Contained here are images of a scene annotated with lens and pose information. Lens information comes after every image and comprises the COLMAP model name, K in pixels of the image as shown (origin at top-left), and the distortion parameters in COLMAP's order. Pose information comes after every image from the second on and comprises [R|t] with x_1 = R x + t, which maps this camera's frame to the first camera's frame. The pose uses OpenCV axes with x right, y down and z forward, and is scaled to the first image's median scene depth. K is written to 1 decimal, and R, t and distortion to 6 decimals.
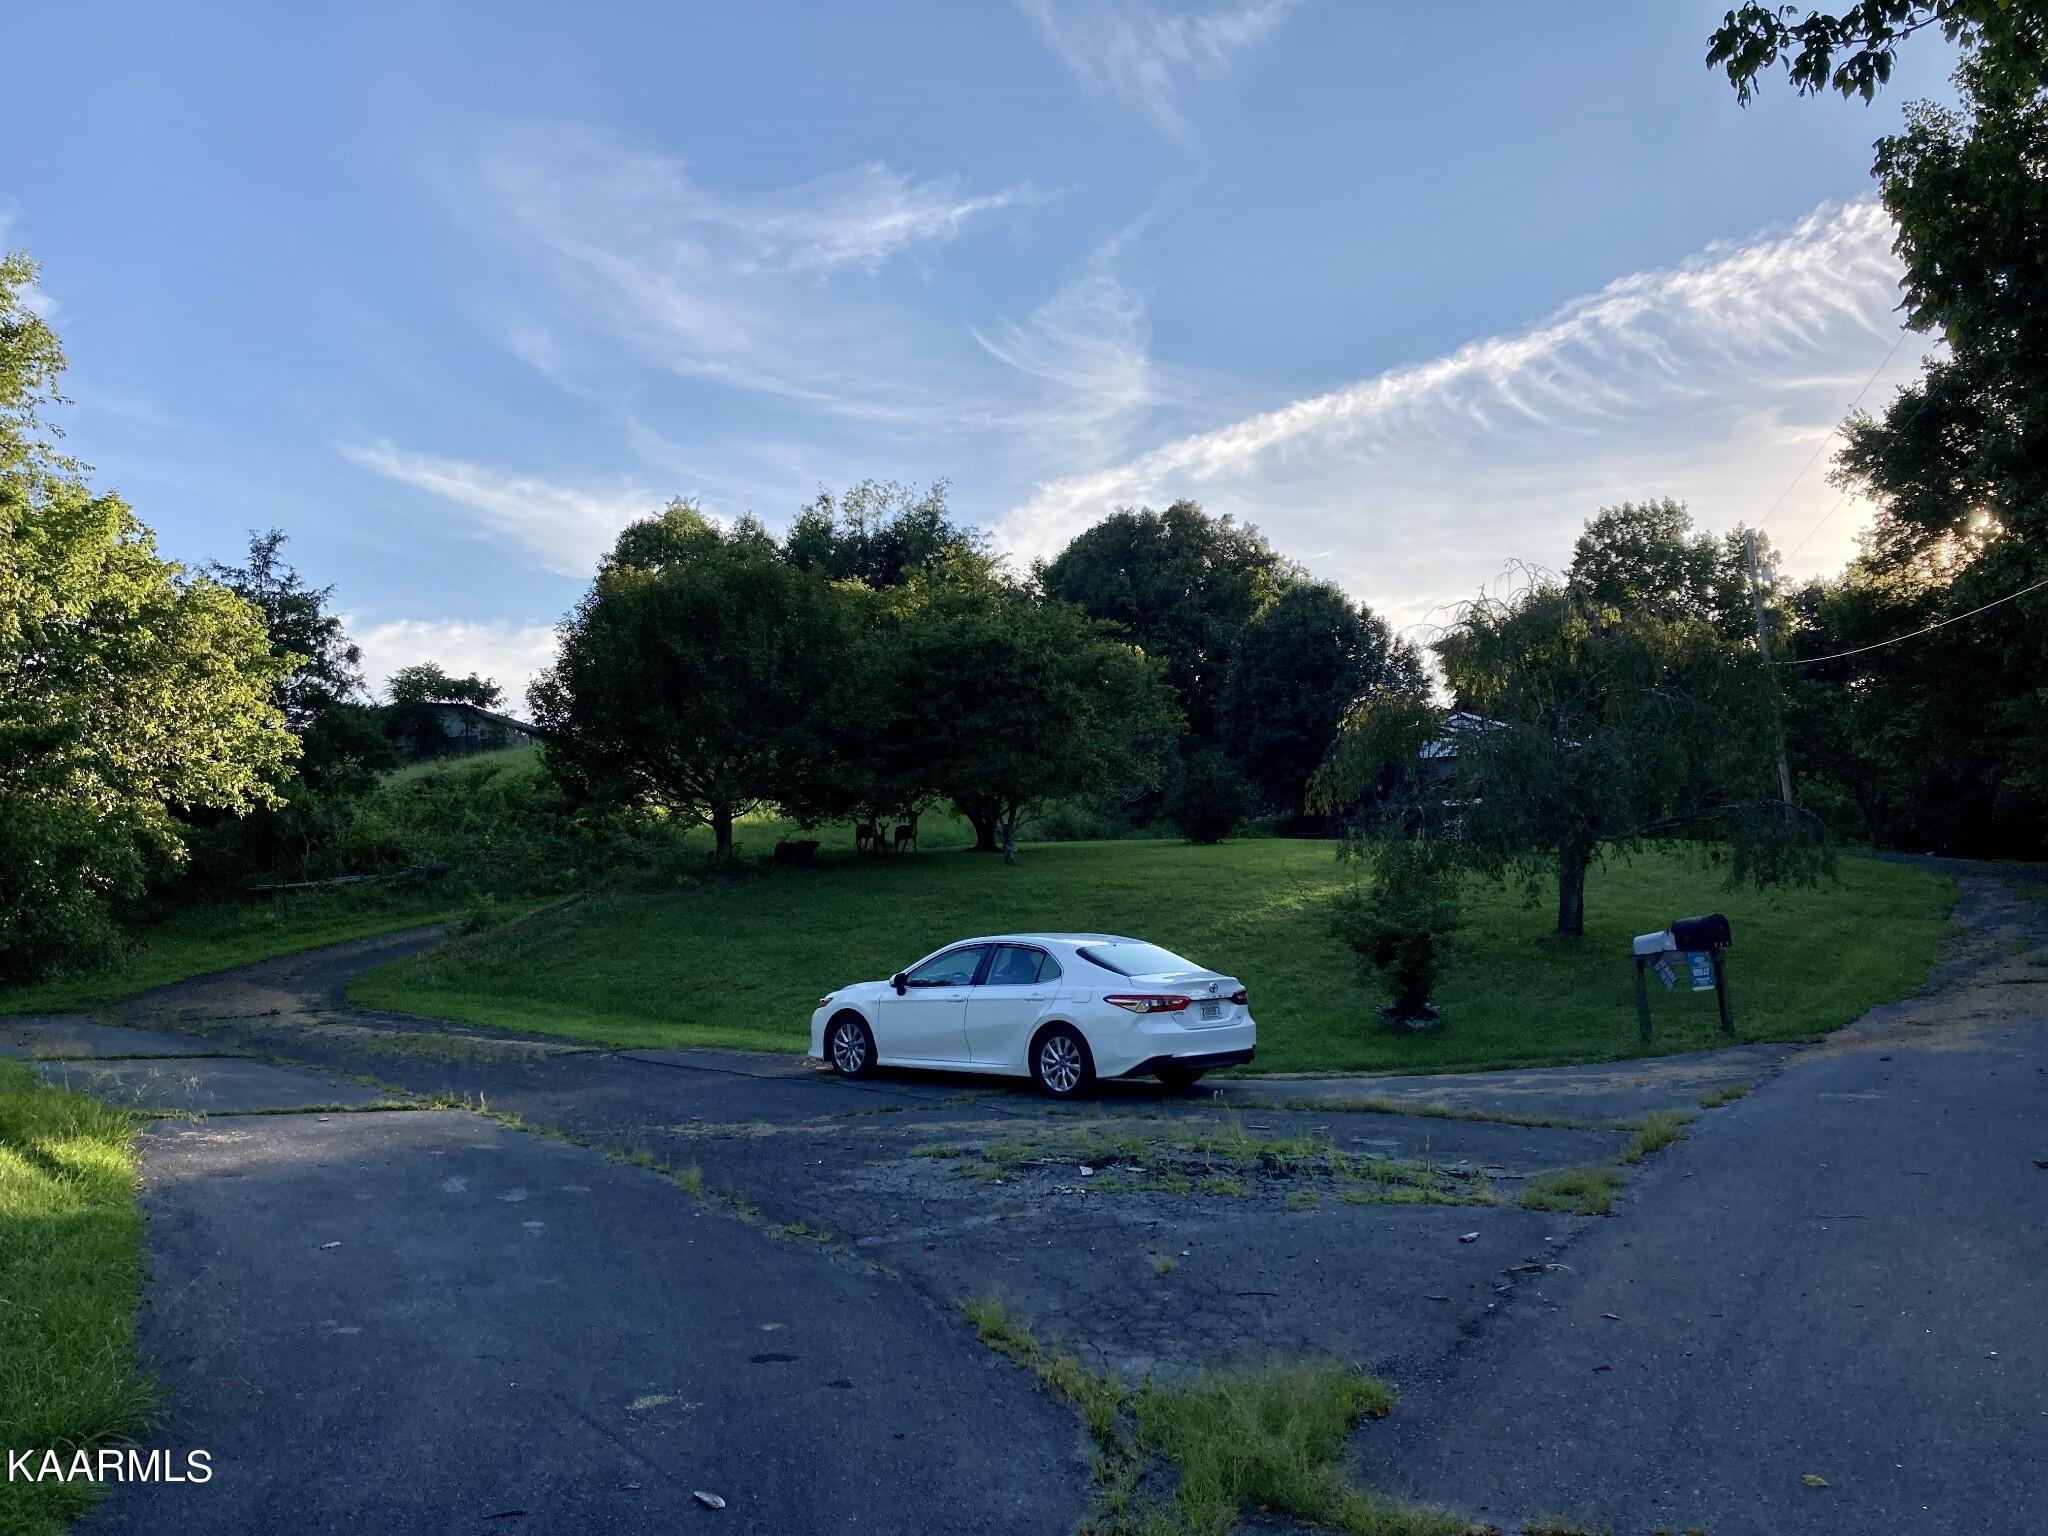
lens RADIAL K [[1654.6, 0, 1013.3], [0, 1654.6, 759.7], [0, 0, 1]] dist [0.027521, -0.045755]
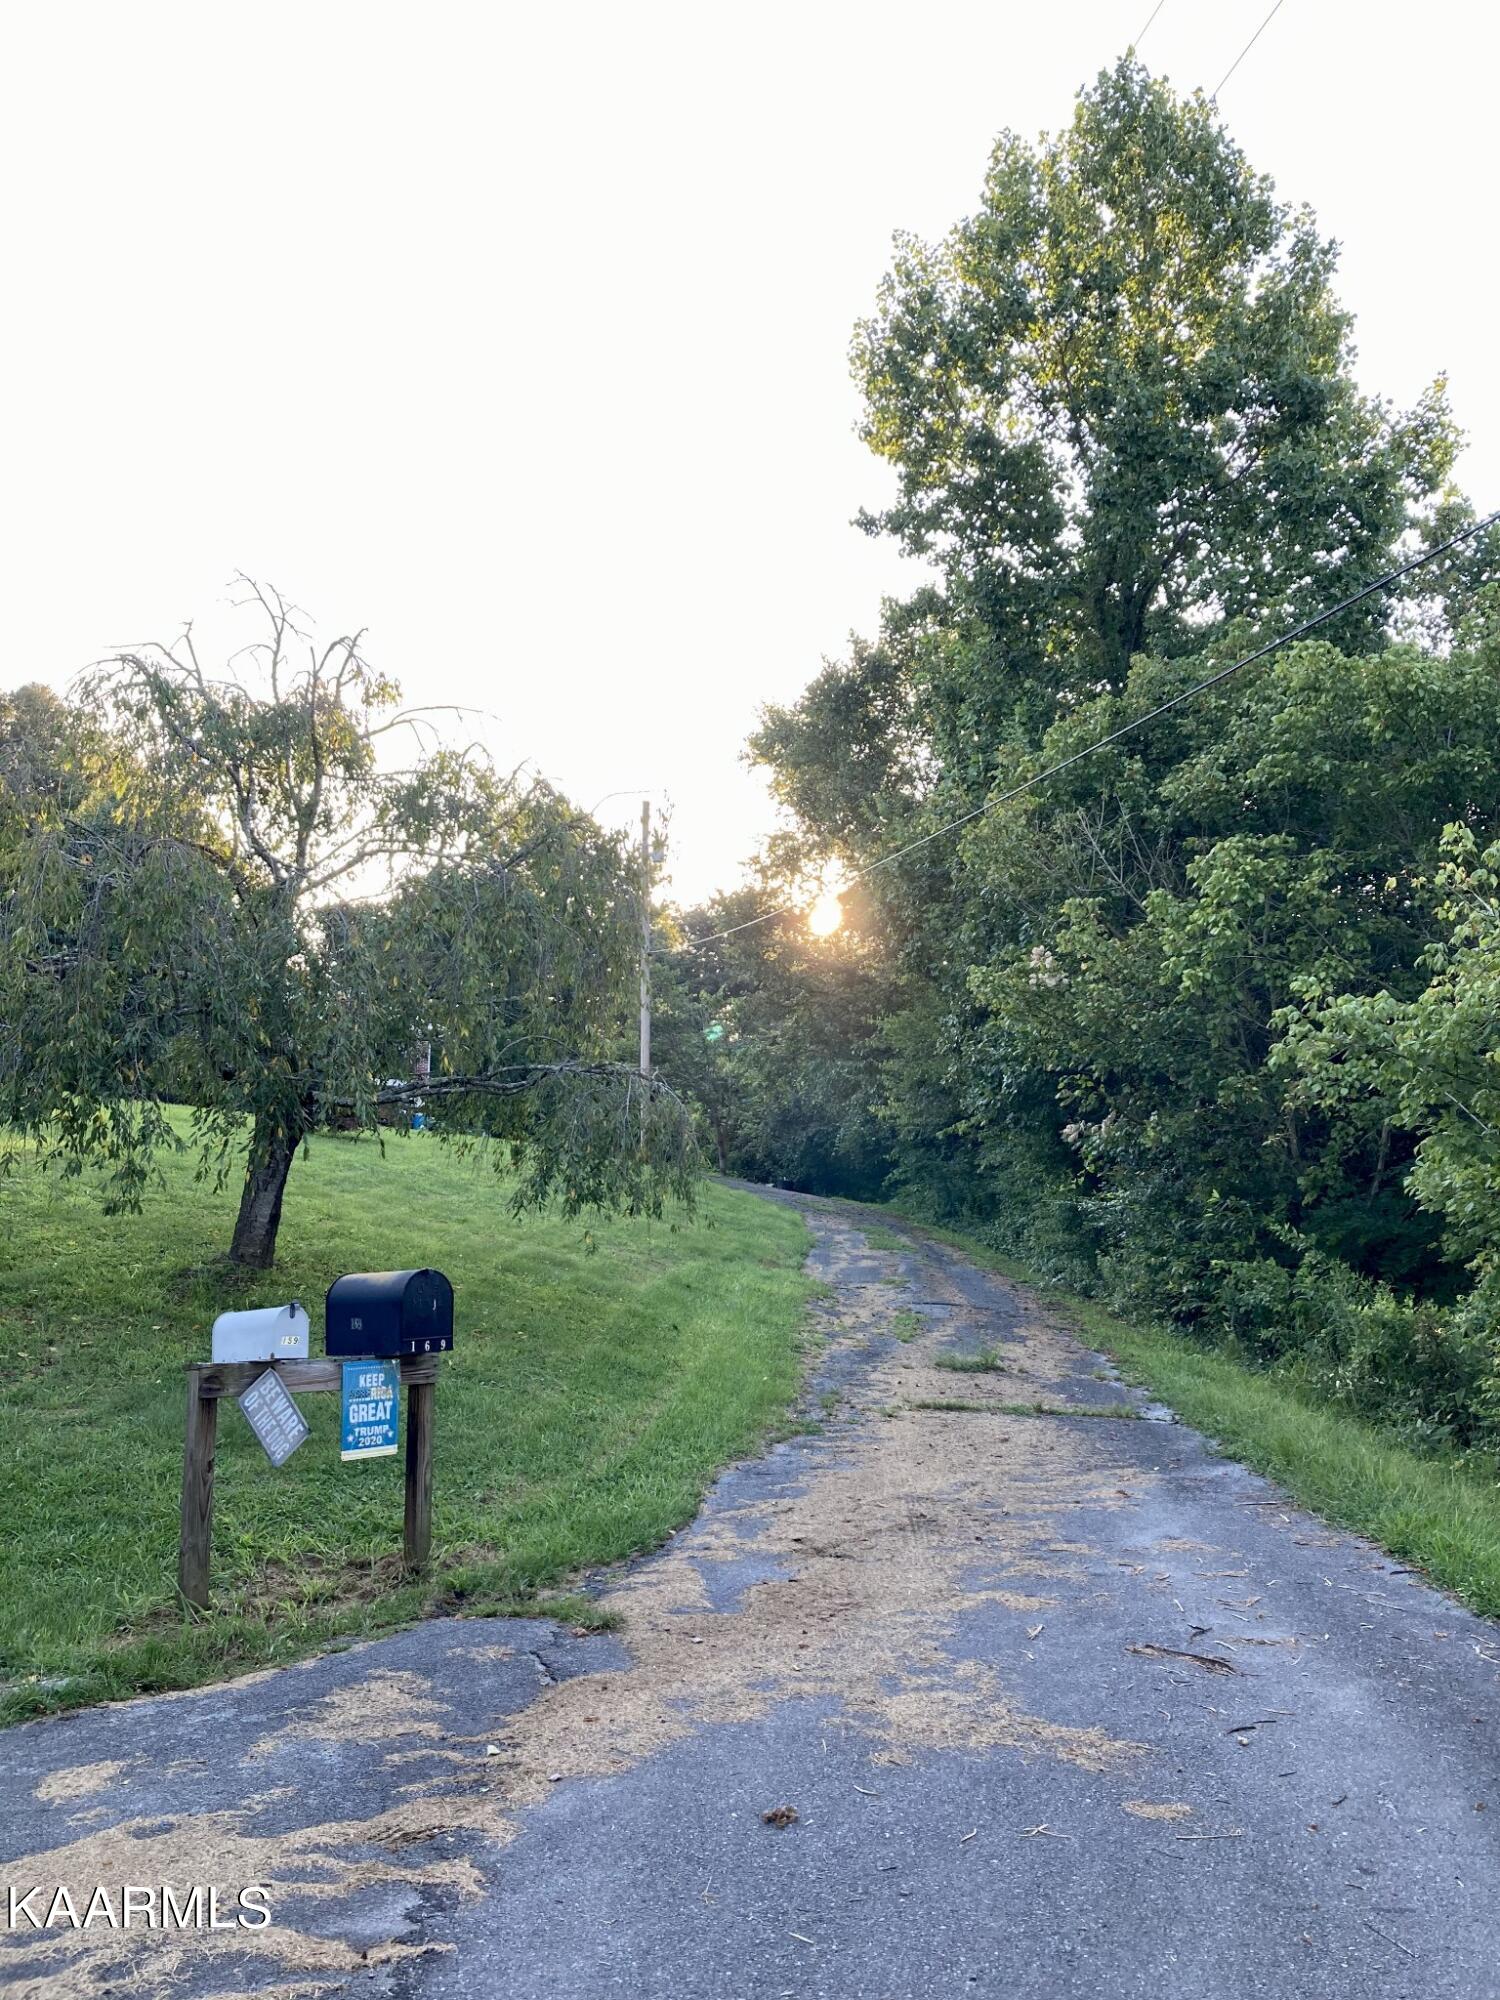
lens RADIAL K [[1615.9, 0, 752.8], [0, 1615.9, 995.9], [0, 0, 1]] dist [0.027521, -0.045755]
pose [[0.870817, 0.149445, 0.468342, 0.277522], [-0.133595, 0.988761, -0.067106, 0.039124], [-0.473107, -0.004131, 0.880995, 0.571848]]
